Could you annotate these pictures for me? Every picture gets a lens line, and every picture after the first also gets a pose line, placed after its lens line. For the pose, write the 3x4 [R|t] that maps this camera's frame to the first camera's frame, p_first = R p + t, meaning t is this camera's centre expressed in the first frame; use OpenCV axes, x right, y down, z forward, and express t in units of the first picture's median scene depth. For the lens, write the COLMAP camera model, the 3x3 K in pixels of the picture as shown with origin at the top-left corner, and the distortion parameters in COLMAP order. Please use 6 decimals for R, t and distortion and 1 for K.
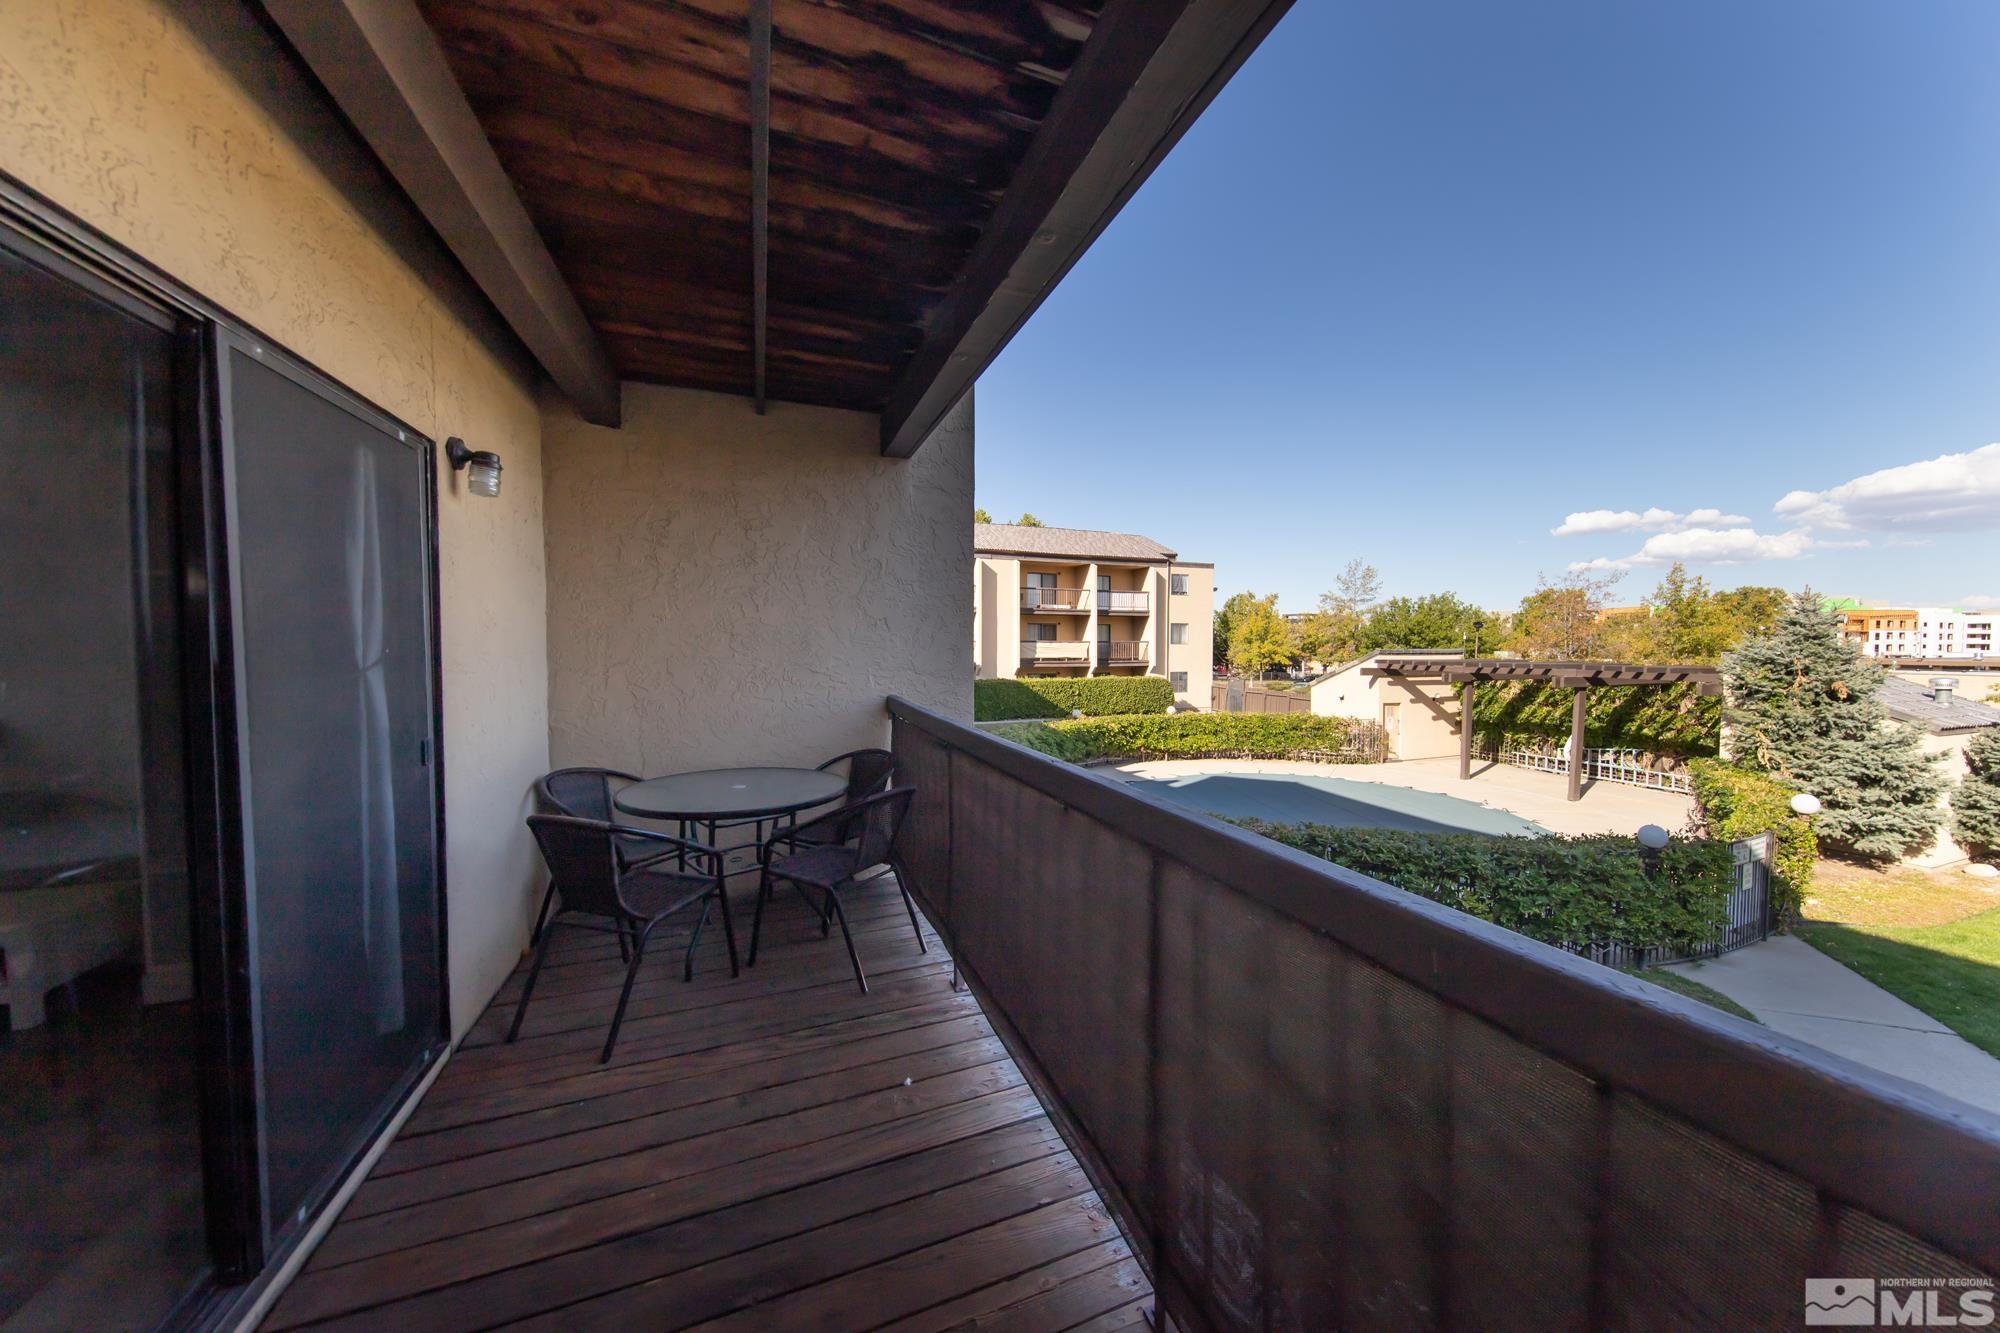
lens RADIAL K [[669.8, 0, 1011.2], [0, 669.8, 669.9], [0, 0, 1]] dist [-0.011088, -0.000023]
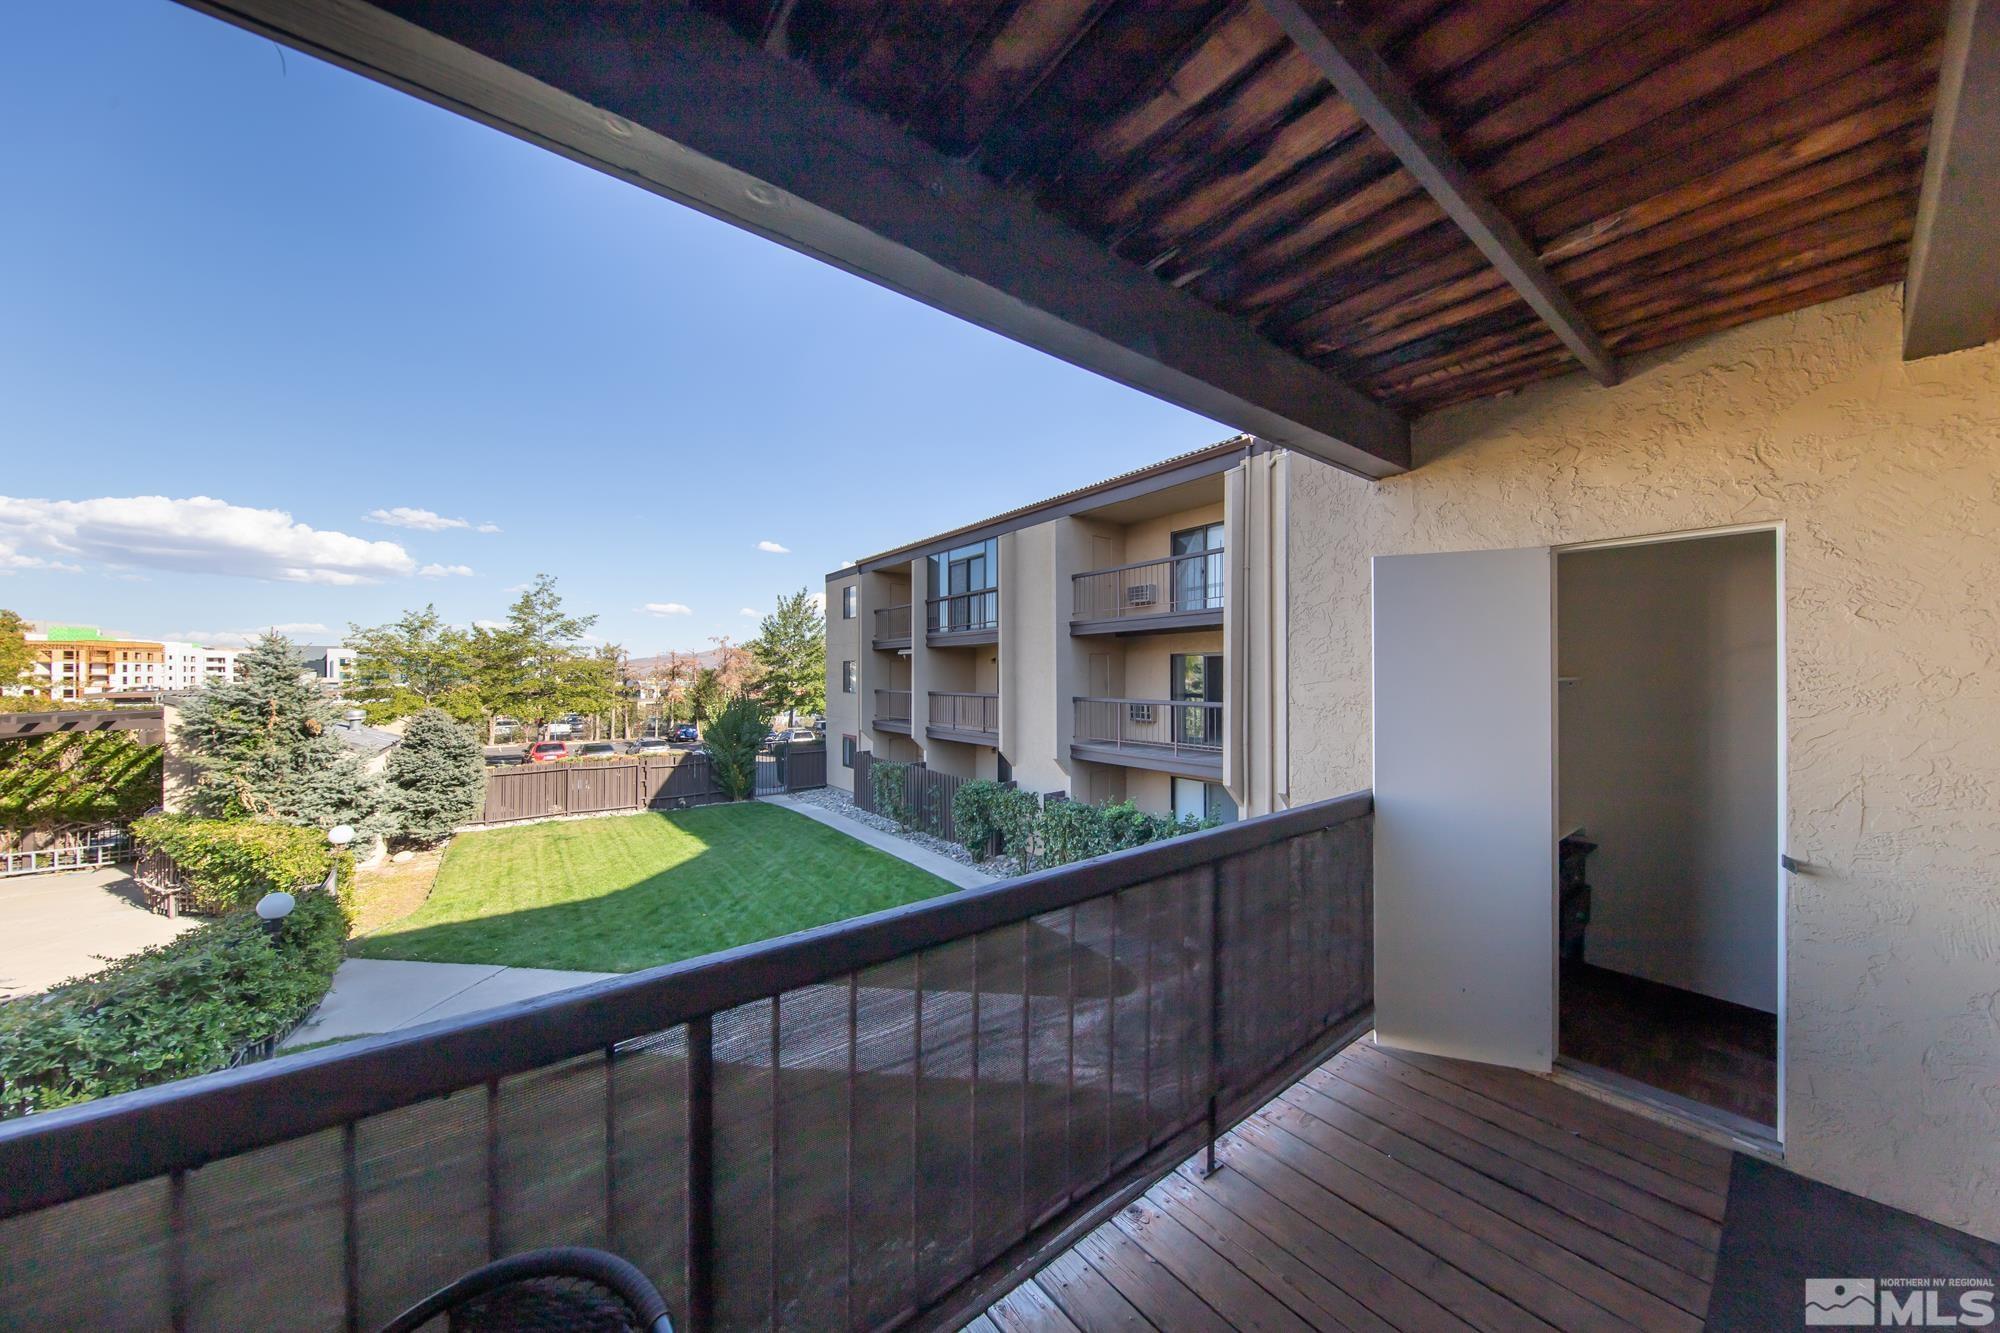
lens RADIAL K [[669.8, 0, 1015.7], [0, 669.8, 671.8], [0, 0, 1]] dist [-0.011088, -0.000023]
pose [[-0.316708, 0.001557, 0.948522, -0.139112], [0.038623, 0.999190, 0.011256, -0.025983], [-0.947737, 0.040200, -0.316511, 0.230007]]
